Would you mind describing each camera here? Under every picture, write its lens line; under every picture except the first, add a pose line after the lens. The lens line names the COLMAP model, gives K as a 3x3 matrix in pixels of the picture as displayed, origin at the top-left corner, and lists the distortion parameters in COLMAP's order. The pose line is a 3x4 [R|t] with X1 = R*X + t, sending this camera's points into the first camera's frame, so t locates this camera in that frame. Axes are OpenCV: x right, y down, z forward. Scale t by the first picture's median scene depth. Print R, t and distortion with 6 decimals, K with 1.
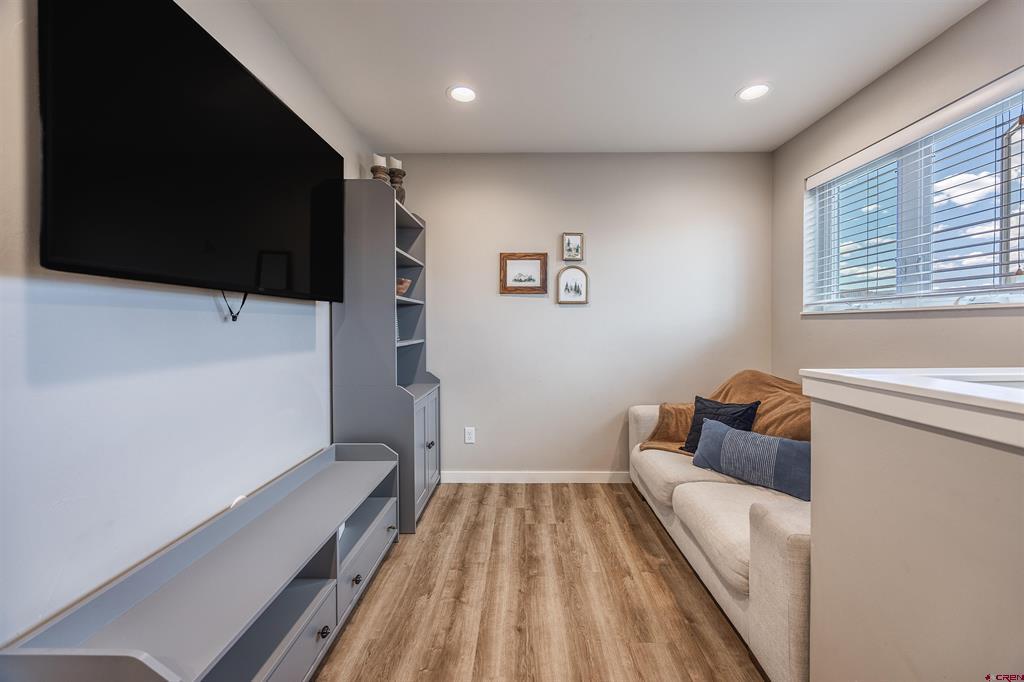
lens RADIAL K [[385.0, 0, 516.1], [0, 385.0, 330.9], [0, 0, 1]] dist [-0.006618, -0.000231]
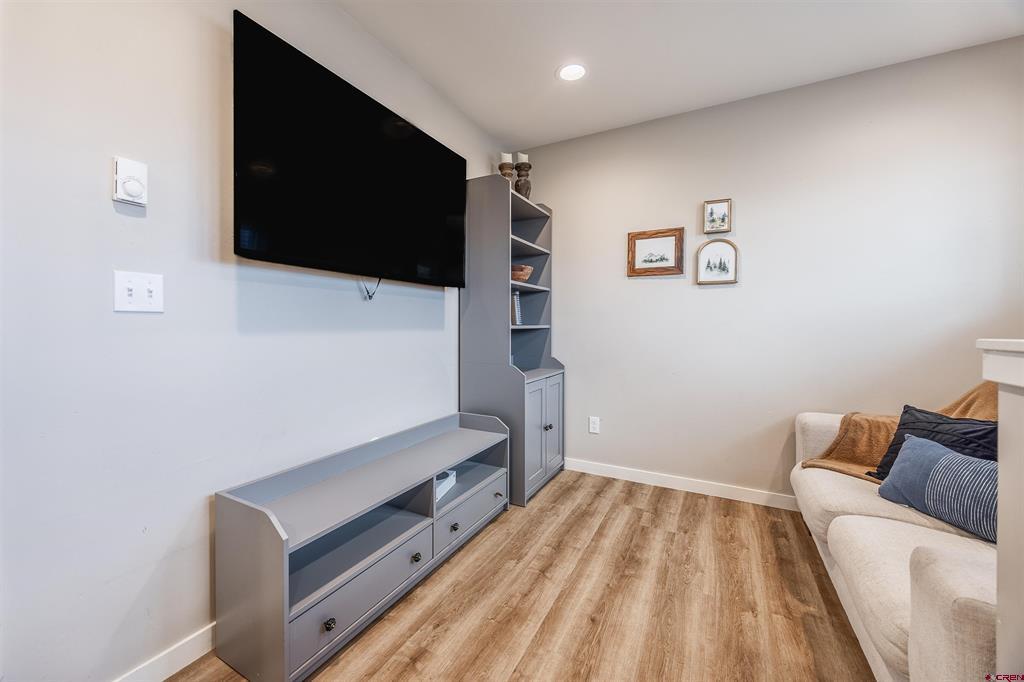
lens RADIAL K [[386.8, 0, 489.2], [0, 386.8, 327.6], [0, 0, 1]] dist [-0.003999, -0.000104]
pose [[0.882779, 0.009999, -0.469681, 0.142130], [-0.010240, 0.999945, 0.002042, 0.038338], [0.469676, 0.003006, 0.882834, 0.024373]]
